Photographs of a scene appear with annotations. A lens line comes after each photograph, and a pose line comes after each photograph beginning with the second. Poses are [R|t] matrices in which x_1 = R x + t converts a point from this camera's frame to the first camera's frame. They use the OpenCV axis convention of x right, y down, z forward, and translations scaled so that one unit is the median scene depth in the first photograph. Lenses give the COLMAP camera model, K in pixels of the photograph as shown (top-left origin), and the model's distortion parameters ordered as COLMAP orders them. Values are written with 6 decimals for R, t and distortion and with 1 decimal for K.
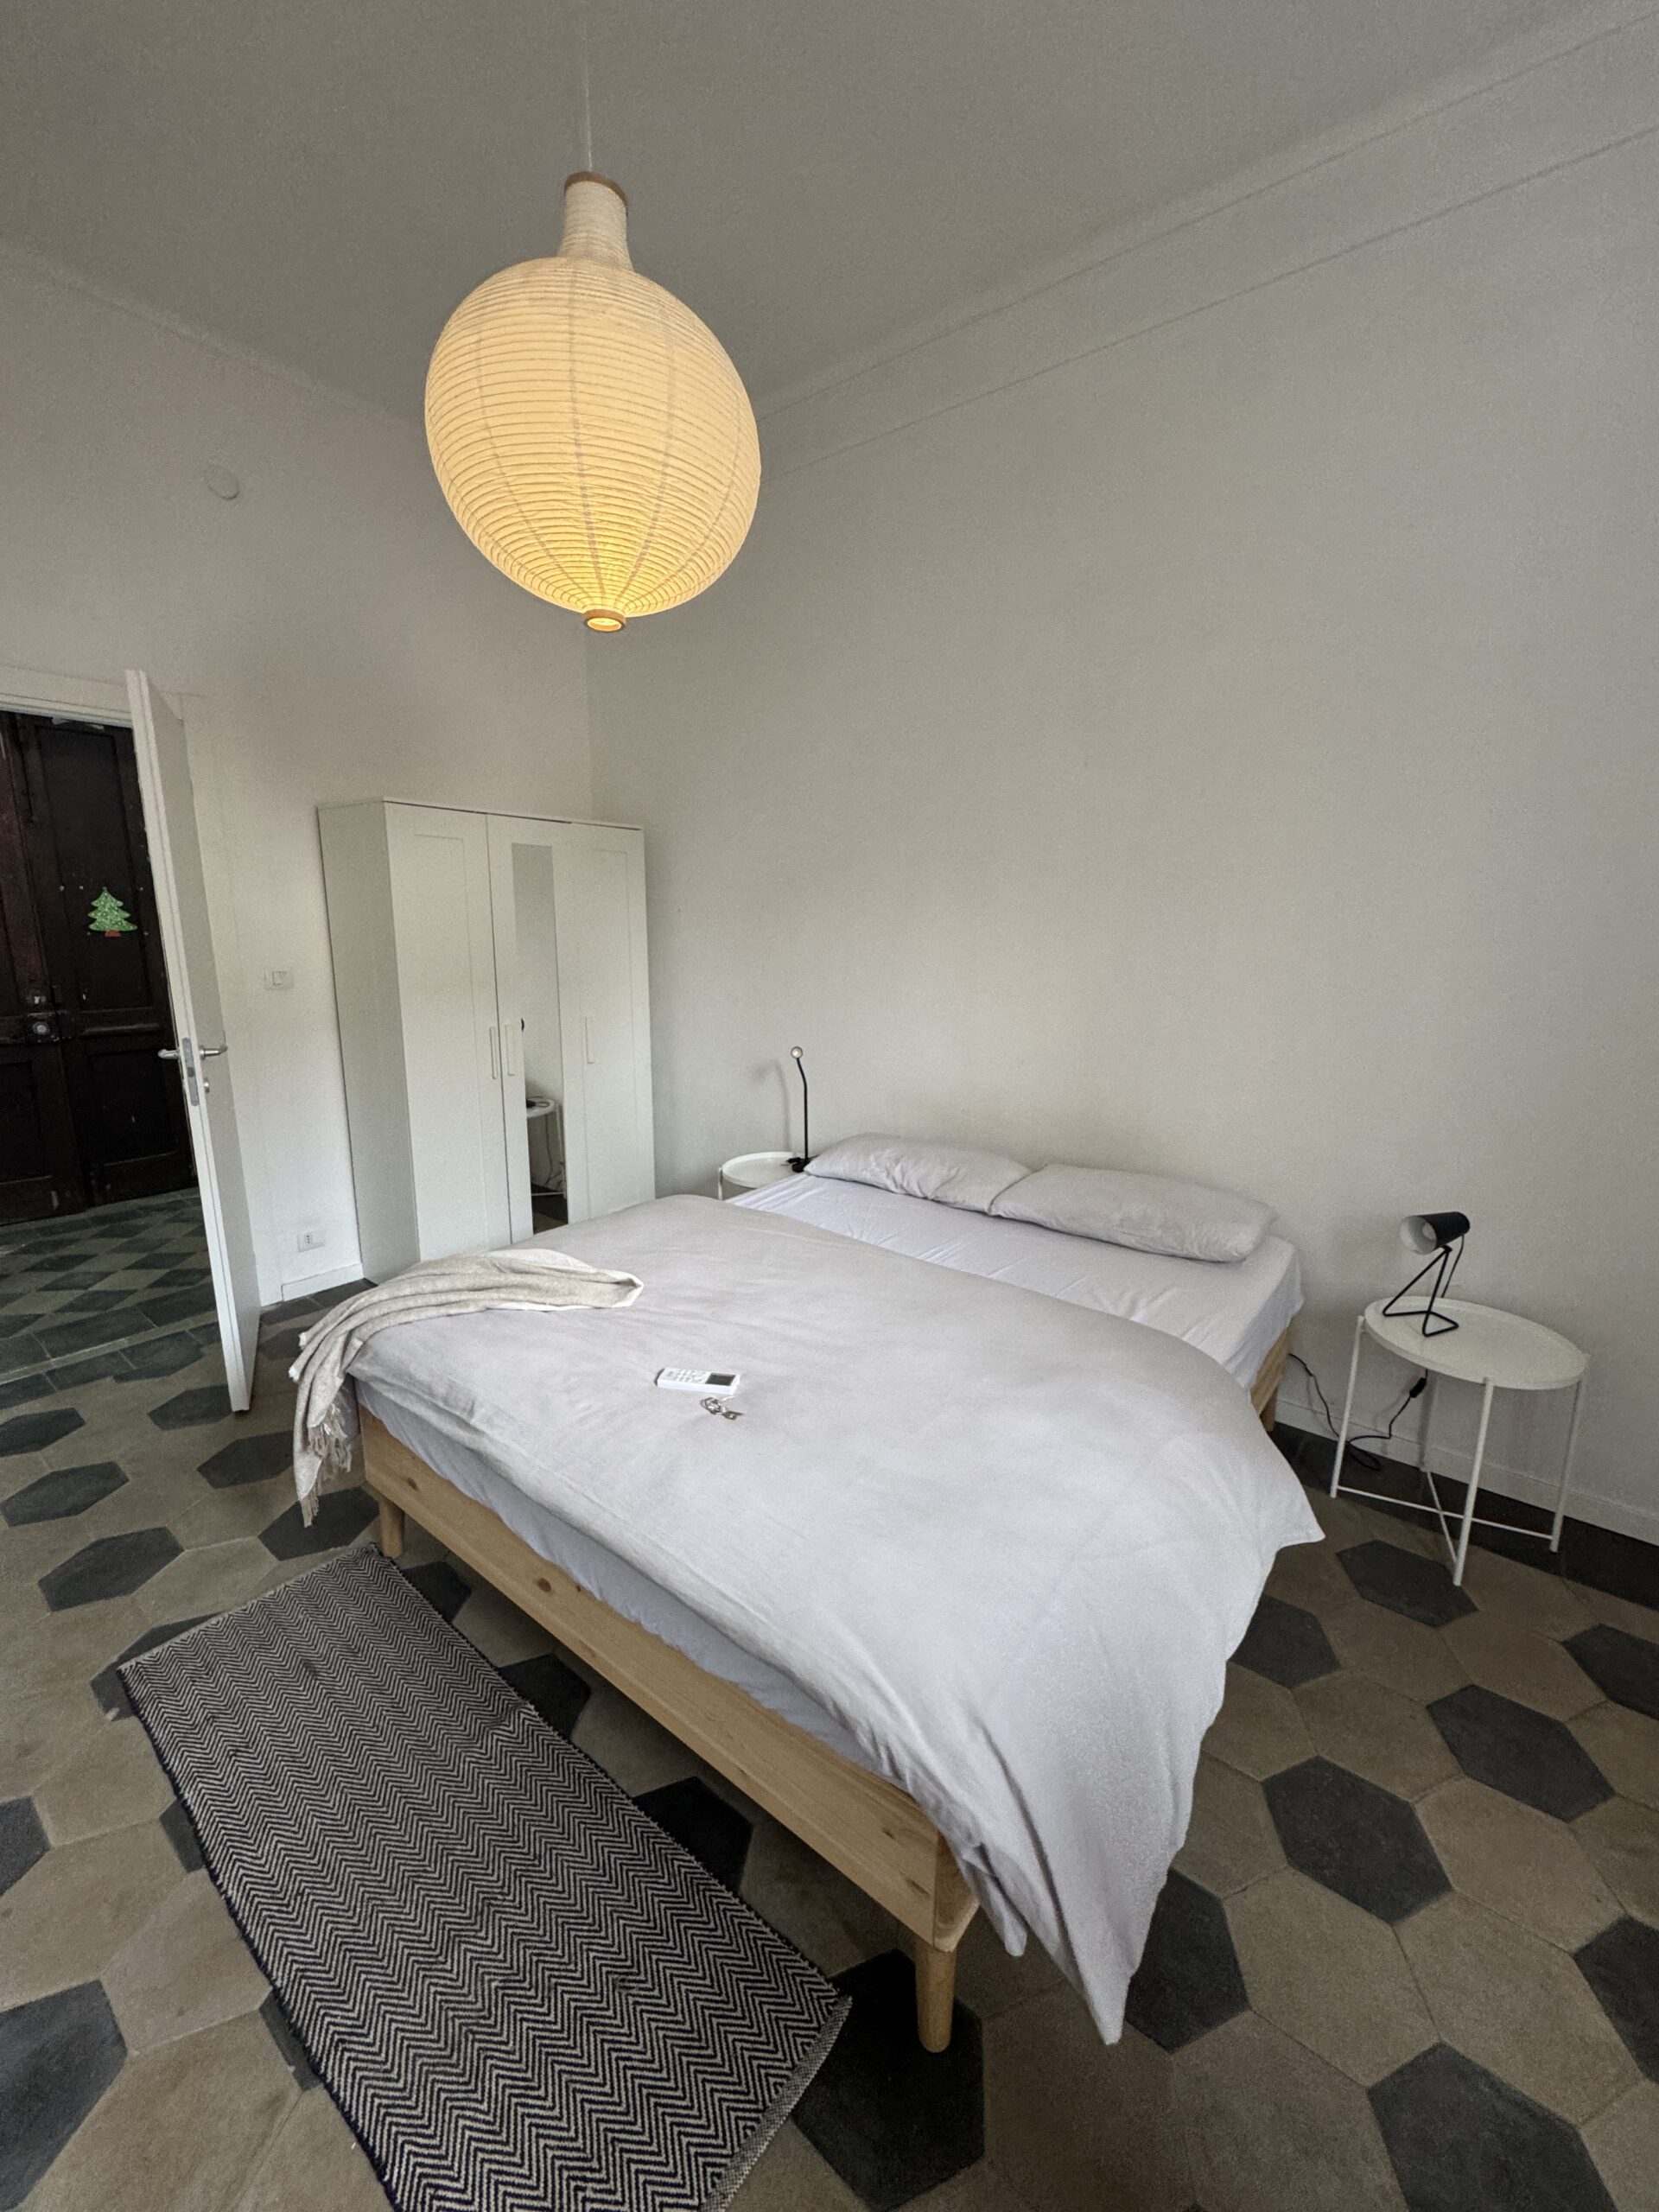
lens RADIAL K [[881.9, 0, 830.0], [0, 881.9, 1108.1], [0, 0, 1]] dist [-0.003794, 0.000800]
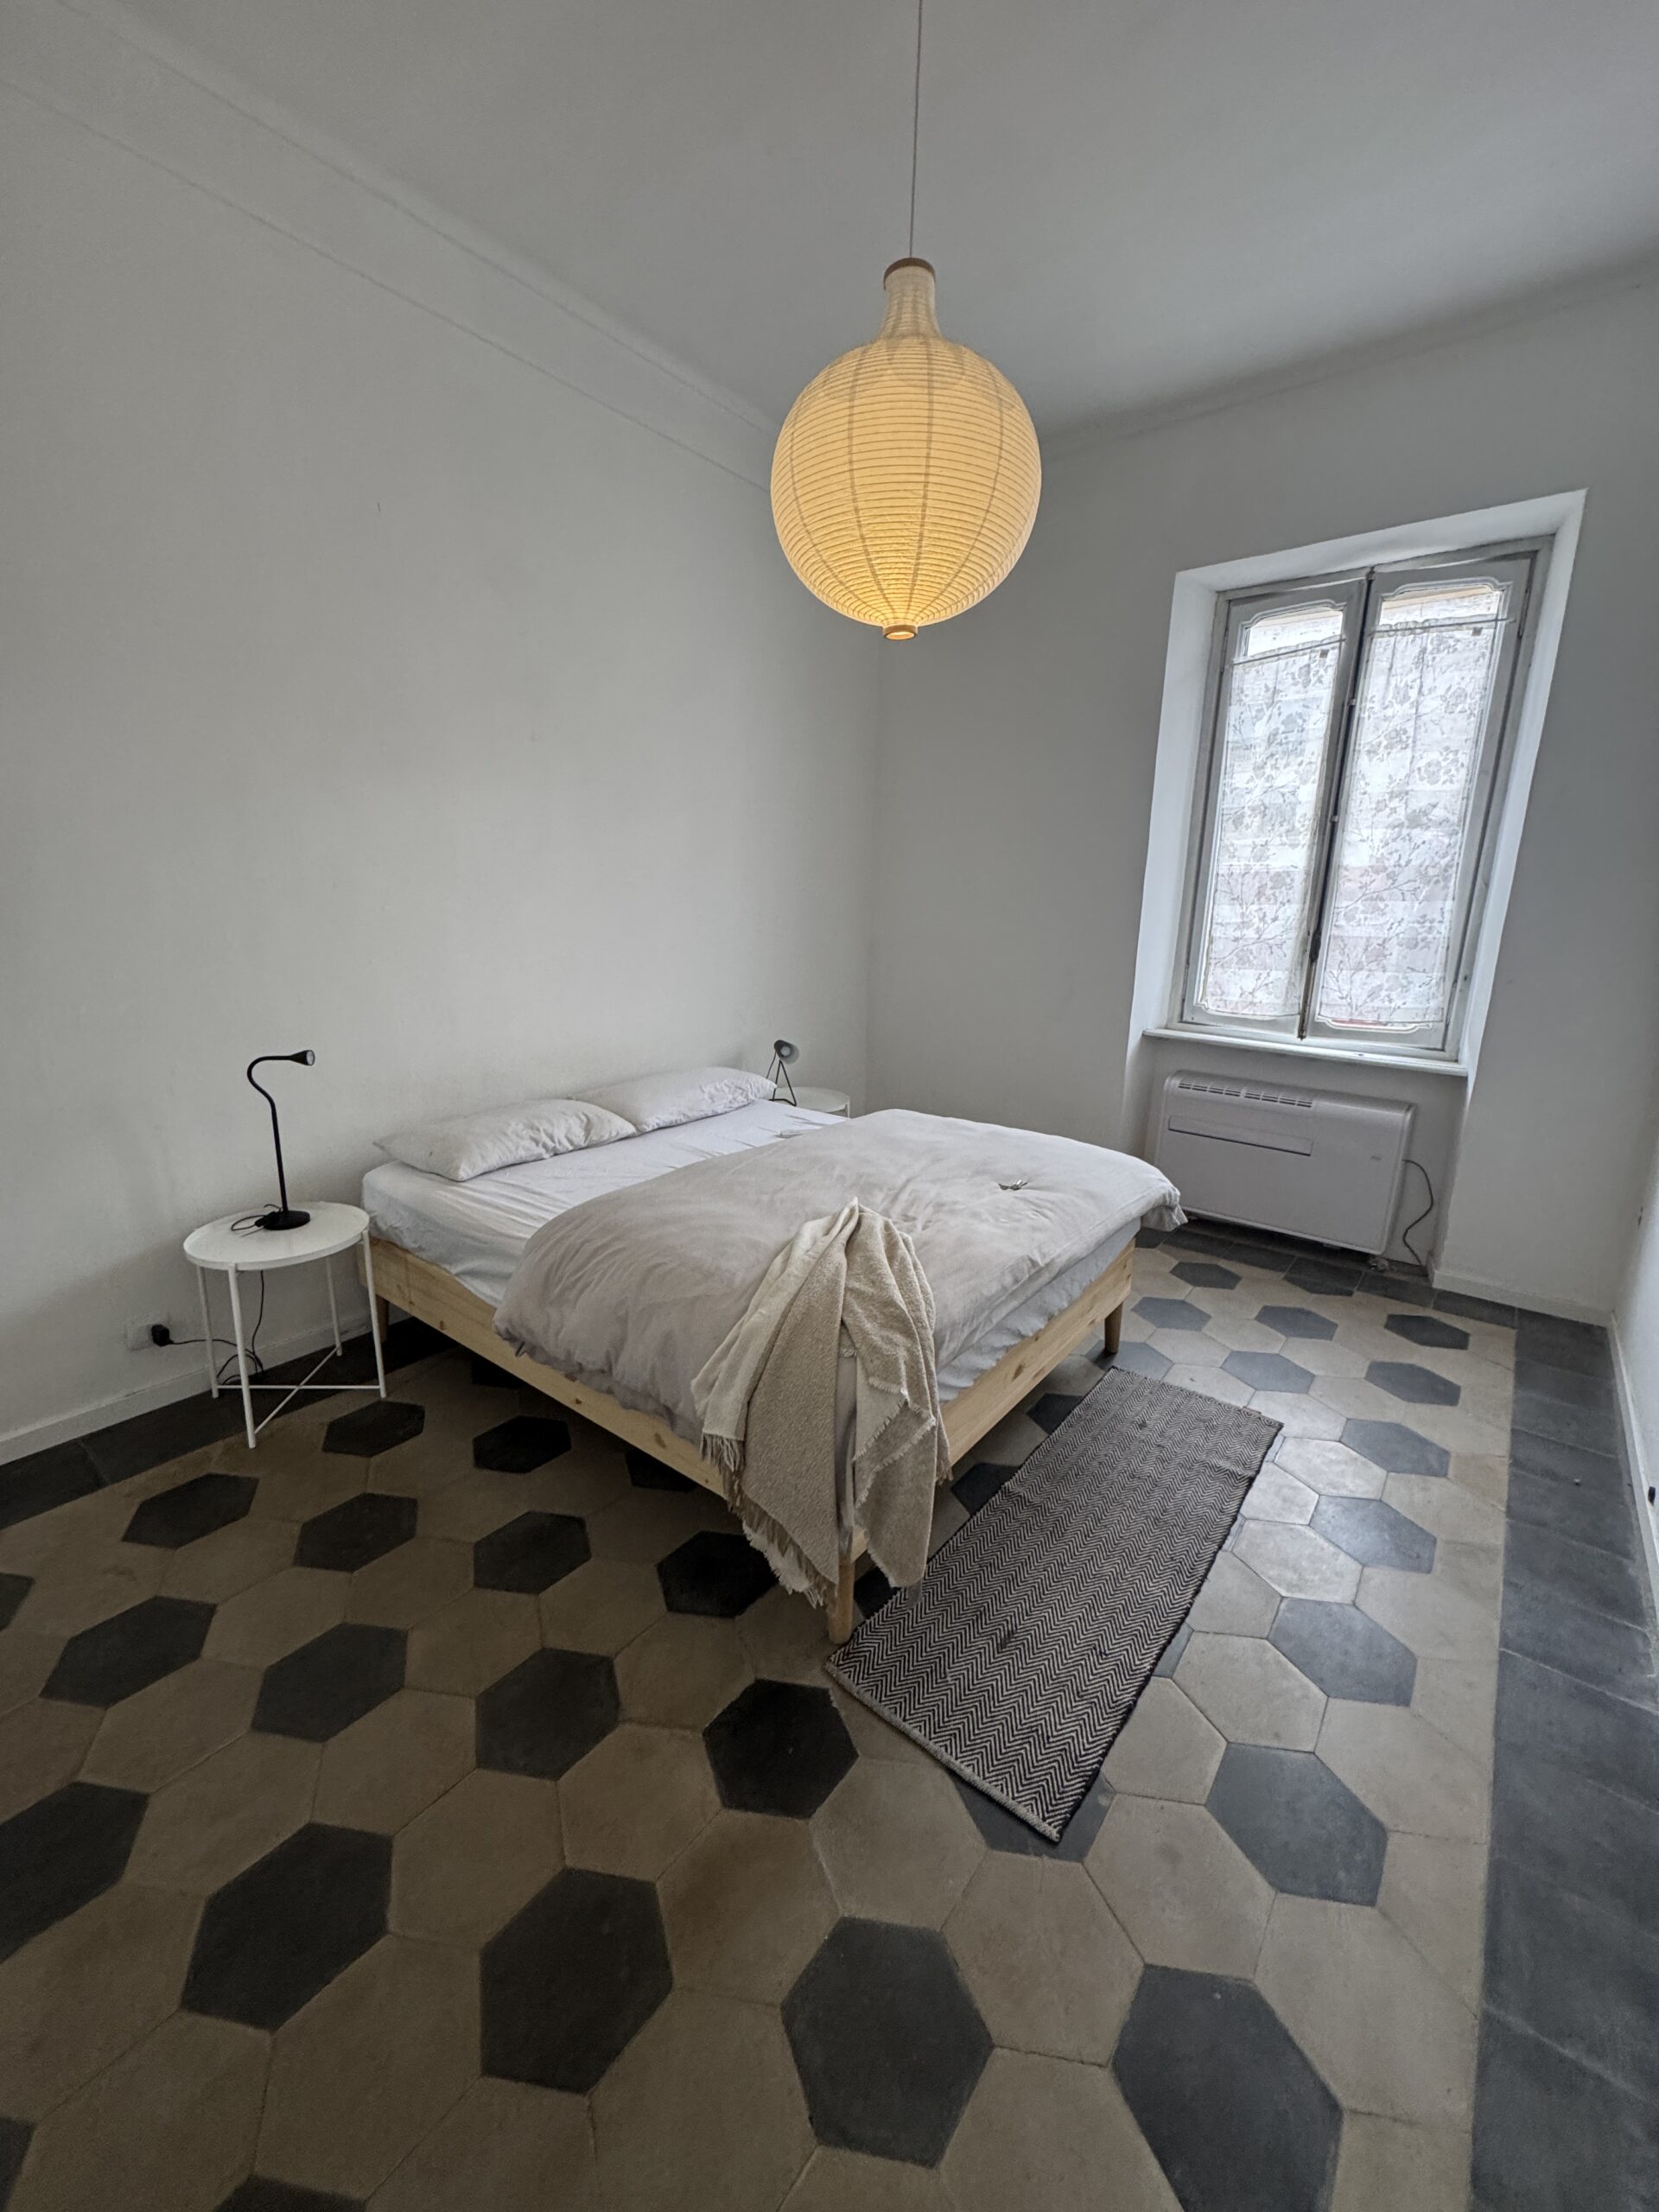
lens RADIAL K [[881.9, 0, 834.7], [0, 881.9, 1103.5], [0, 0, 1]] dist [-0.003794, 0.000800]
pose [[-0.004020, -0.244207, 0.969715, -1.514861], [0.191119, 0.951660, 0.240453, -0.239805], [-0.981559, 0.186298, 0.042847, 1.109775]]
